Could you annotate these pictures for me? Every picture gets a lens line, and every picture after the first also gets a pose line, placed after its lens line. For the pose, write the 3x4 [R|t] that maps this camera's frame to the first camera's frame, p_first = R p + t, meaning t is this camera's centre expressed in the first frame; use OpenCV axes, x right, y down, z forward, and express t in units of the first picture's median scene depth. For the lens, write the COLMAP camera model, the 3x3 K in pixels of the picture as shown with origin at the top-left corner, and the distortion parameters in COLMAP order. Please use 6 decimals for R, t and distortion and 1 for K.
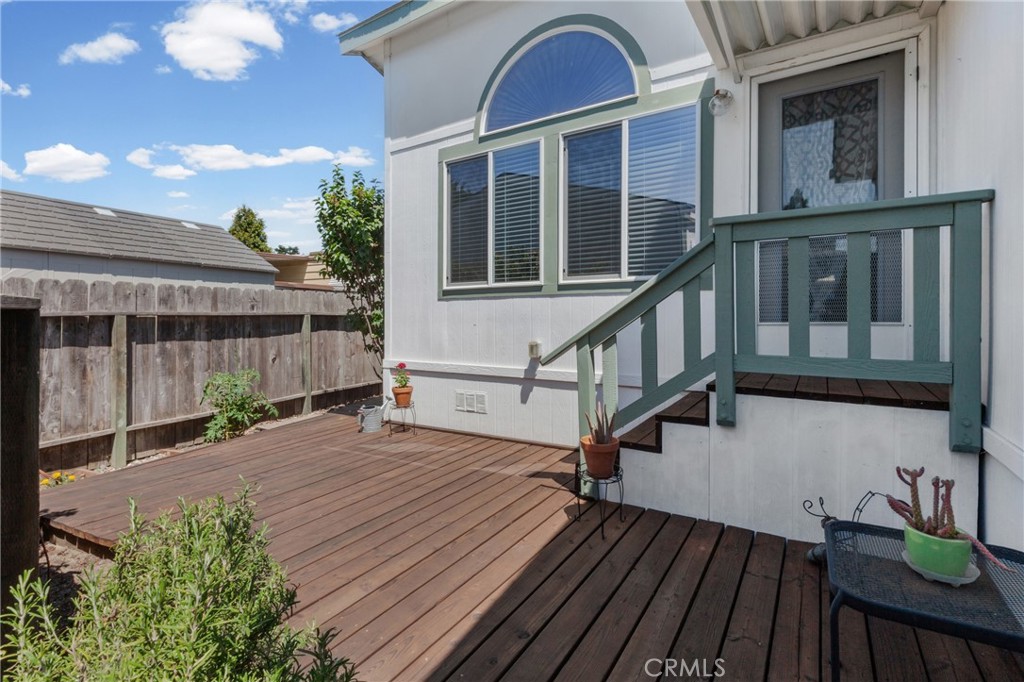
lens RADIAL K [[471.1, 0, 526.4], [0, 471.1, 315.5], [0, 0, 1]] dist [0.000846, 0.001632]
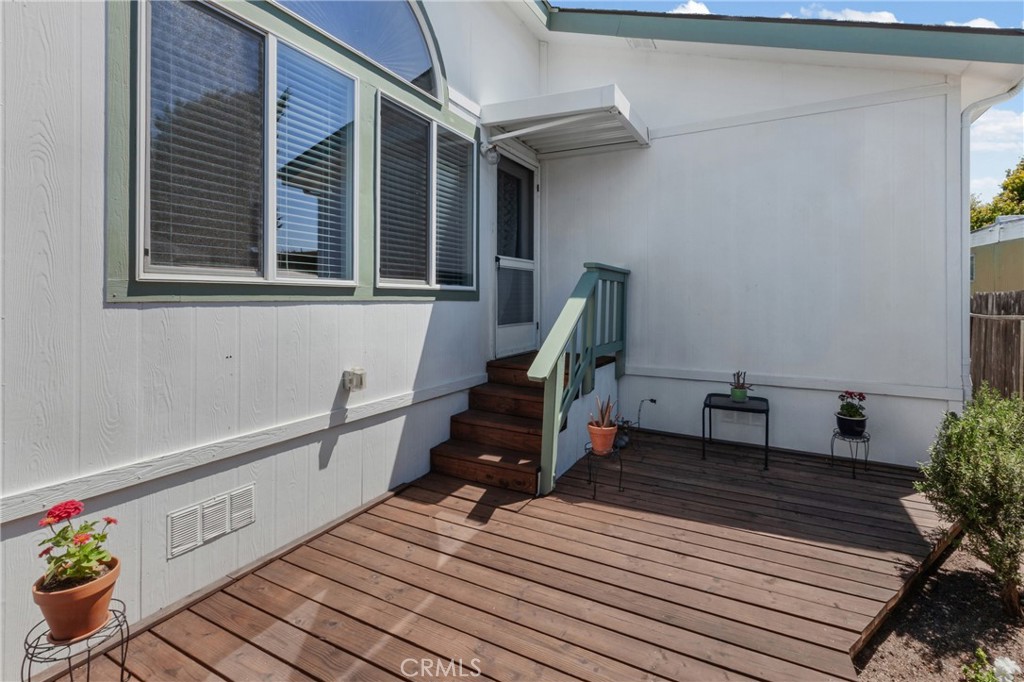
lens RADIAL K [[471.1, 0, 516.7], [0, 471.1, 299.2], [0, 0, 1]] dist [0.000846, 0.001632]
pose [[-0.058267, 0.005136, 0.998288, -0.685925], [-0.006560, 0.999963, -0.005527, -0.043440], [-0.998279, -0.006871, -0.058231, 0.803079]]
